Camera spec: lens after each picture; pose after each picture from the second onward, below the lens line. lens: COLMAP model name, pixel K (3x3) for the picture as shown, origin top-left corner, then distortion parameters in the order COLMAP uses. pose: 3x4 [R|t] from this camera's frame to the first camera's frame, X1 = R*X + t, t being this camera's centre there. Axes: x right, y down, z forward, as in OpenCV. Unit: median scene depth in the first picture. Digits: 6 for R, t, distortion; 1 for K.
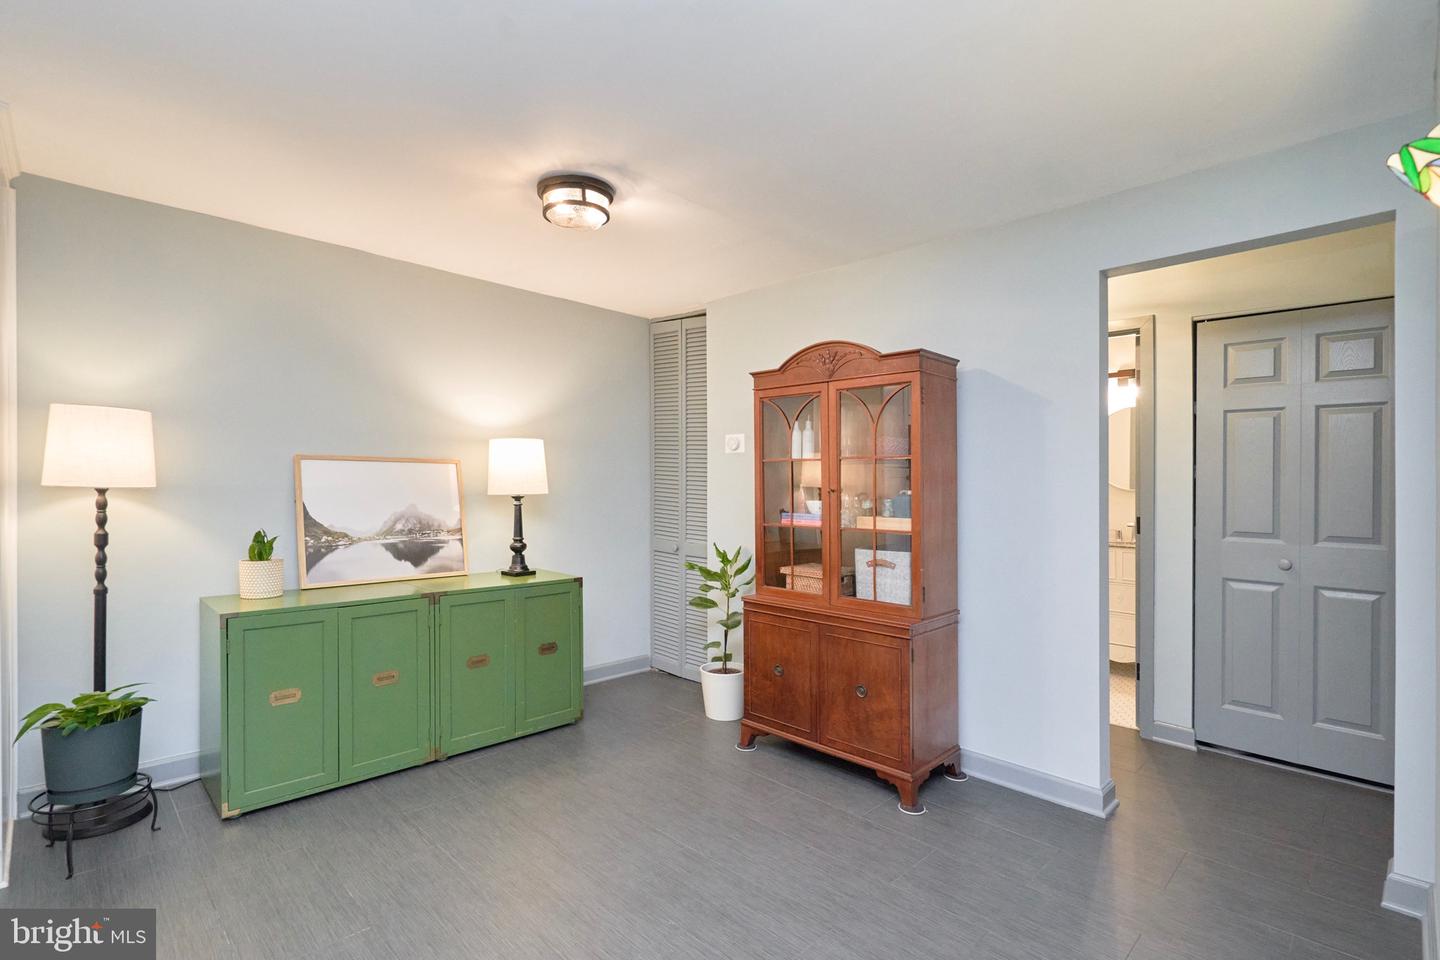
lens RADIAL K [[670.5, 0, 713.2], [0, 670.5, 488.3], [0, 0, 1]] dist [-0.003005, -0.000155]
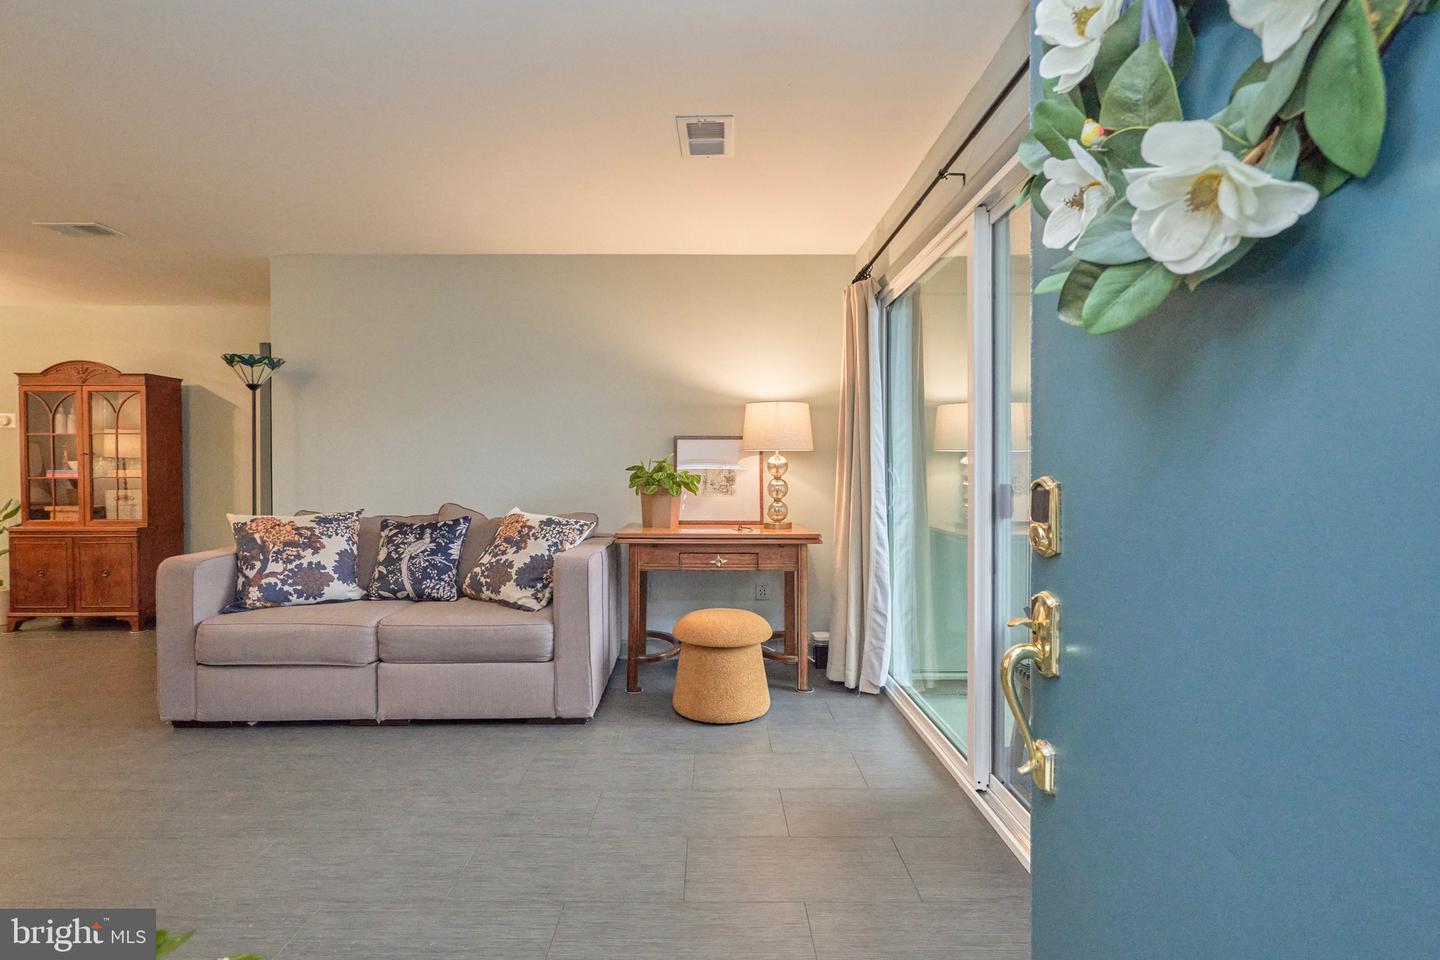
lens RADIAL K [[683.6, 0, 708.9], [0, 683.6, 464.3], [0, 0, 1]] dist [0.000415, 0.000519]
pose [[0.703842, -0.007891, 0.710313, 0.062116], [0.009971, 0.999950, 0.001228, 0.037864], [-0.710287, 0.006218, 0.703885, -1.132406]]
